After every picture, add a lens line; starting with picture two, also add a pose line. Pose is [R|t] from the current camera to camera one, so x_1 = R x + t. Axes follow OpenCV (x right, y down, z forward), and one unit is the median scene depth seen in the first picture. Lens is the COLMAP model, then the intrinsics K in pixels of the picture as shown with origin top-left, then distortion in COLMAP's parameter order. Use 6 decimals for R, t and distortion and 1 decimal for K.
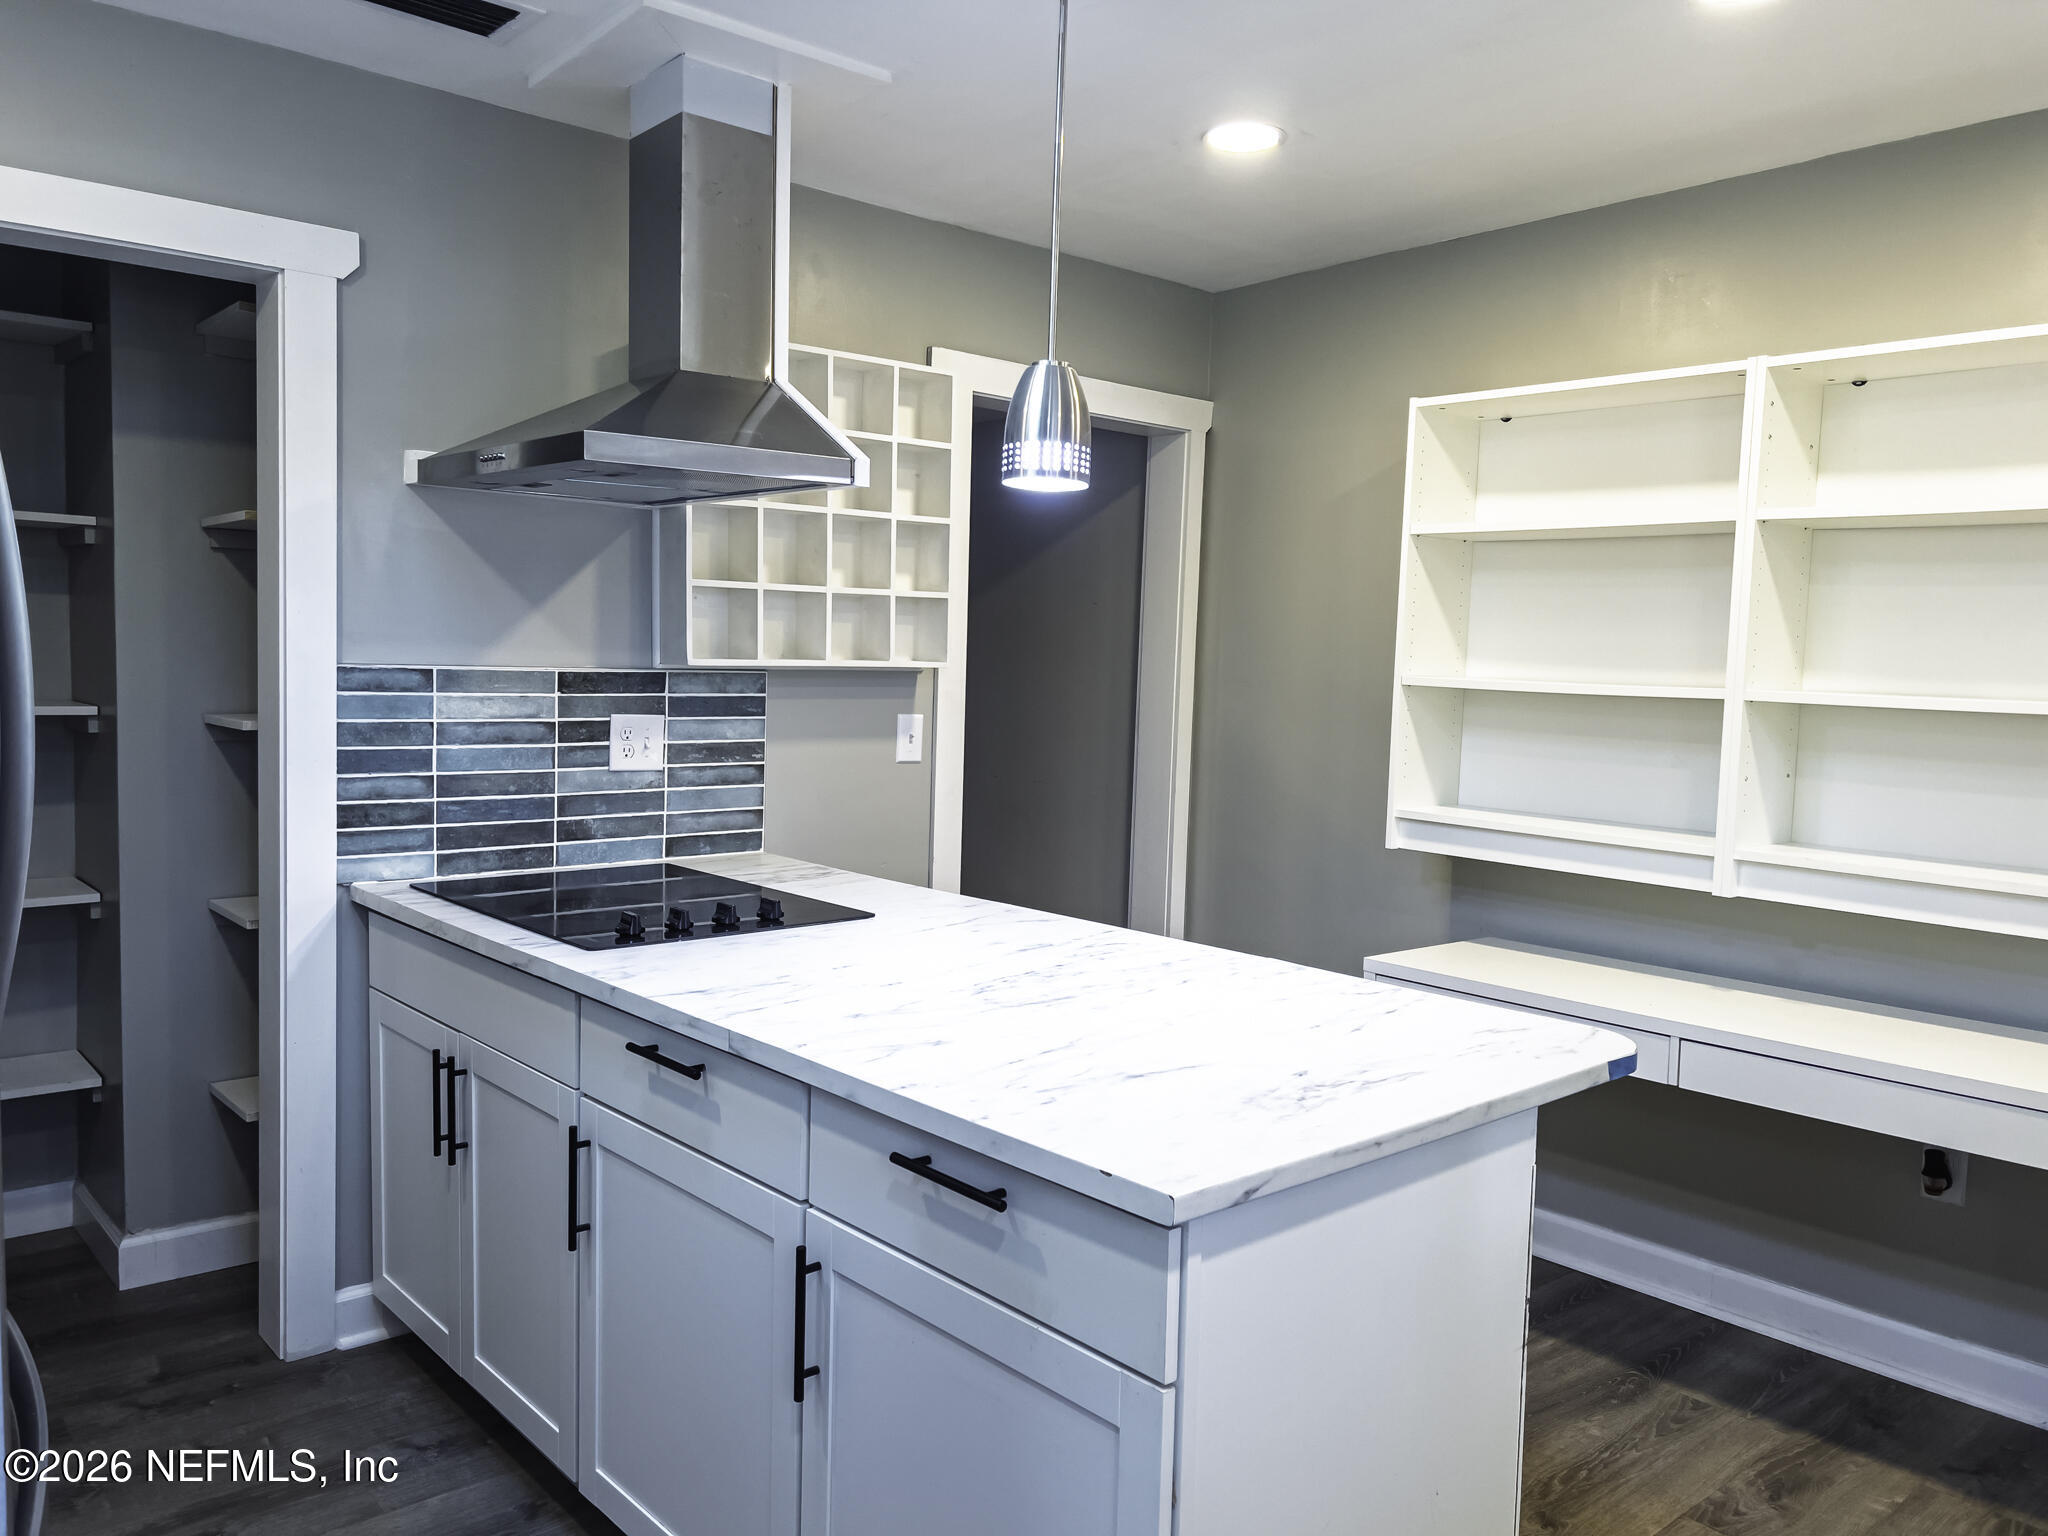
lens RADIAL K [[1531.4, 0, 1024.0], [0, 1531.4, 768.0], [0, 0, 1]] dist [0.041713, -0.046891]
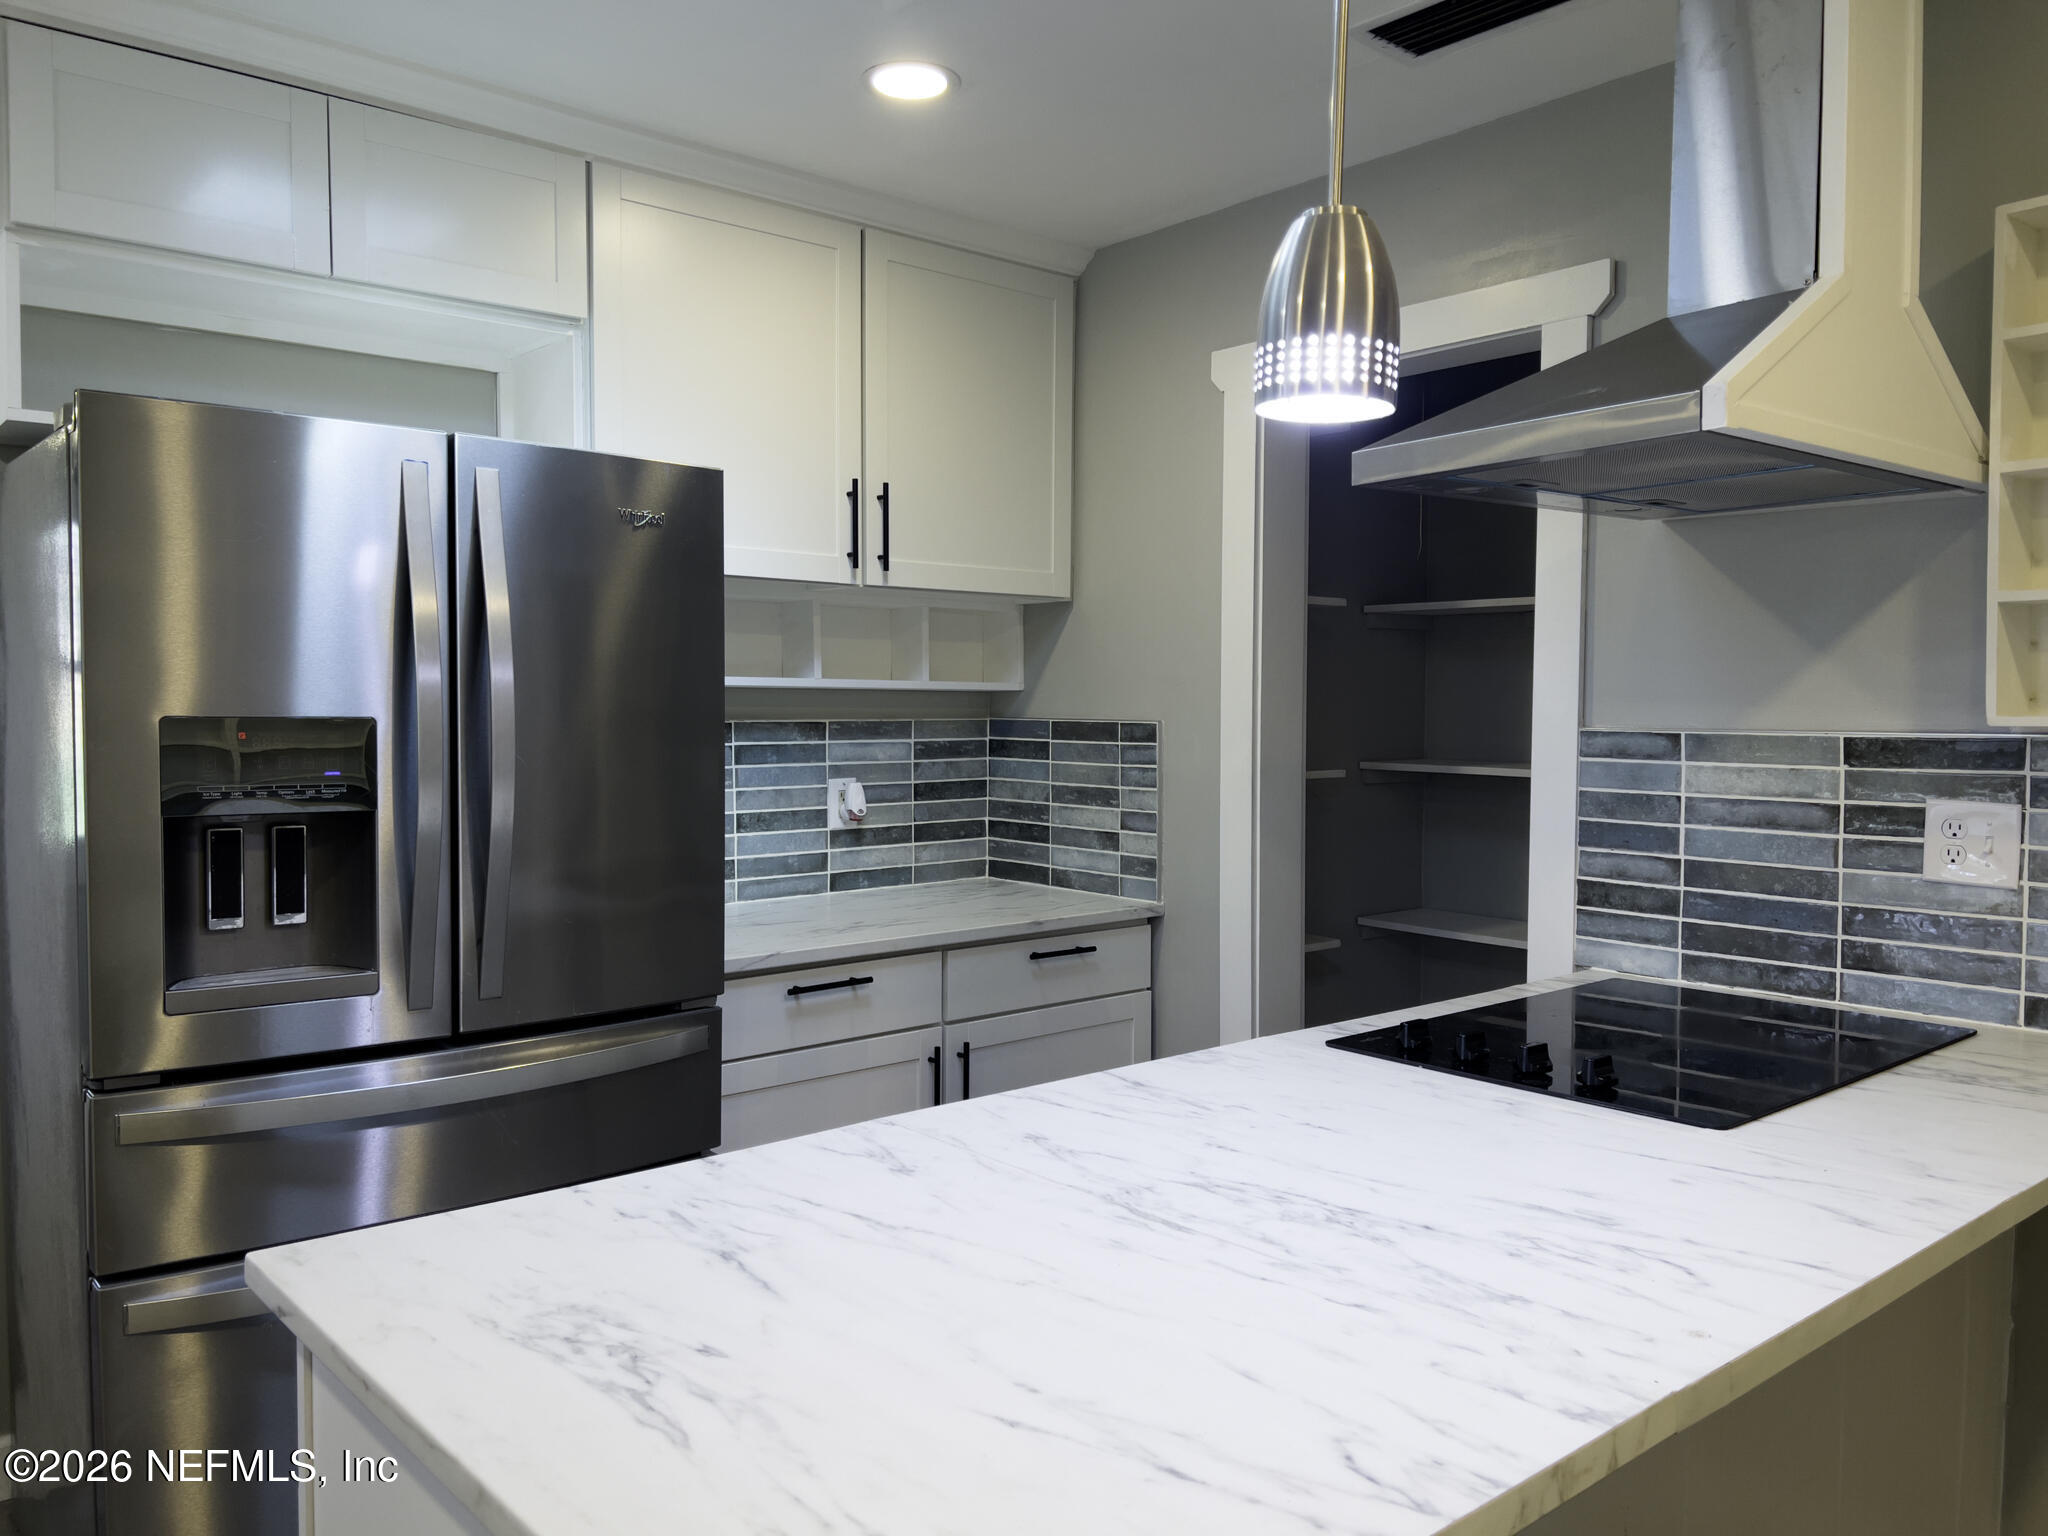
lens RADIAL K [[1531.4, 0, 1024.0], [0, 1531.4, 768.0], [0, 0, 1]] dist [0.041713, -0.046891]
pose [[-0.003822, 0.017541, -0.999839, 0.459324], [-0.074829, 0.997038, 0.017778, -0.032971], [0.997189, 0.074885, -0.002499, 0.637406]]
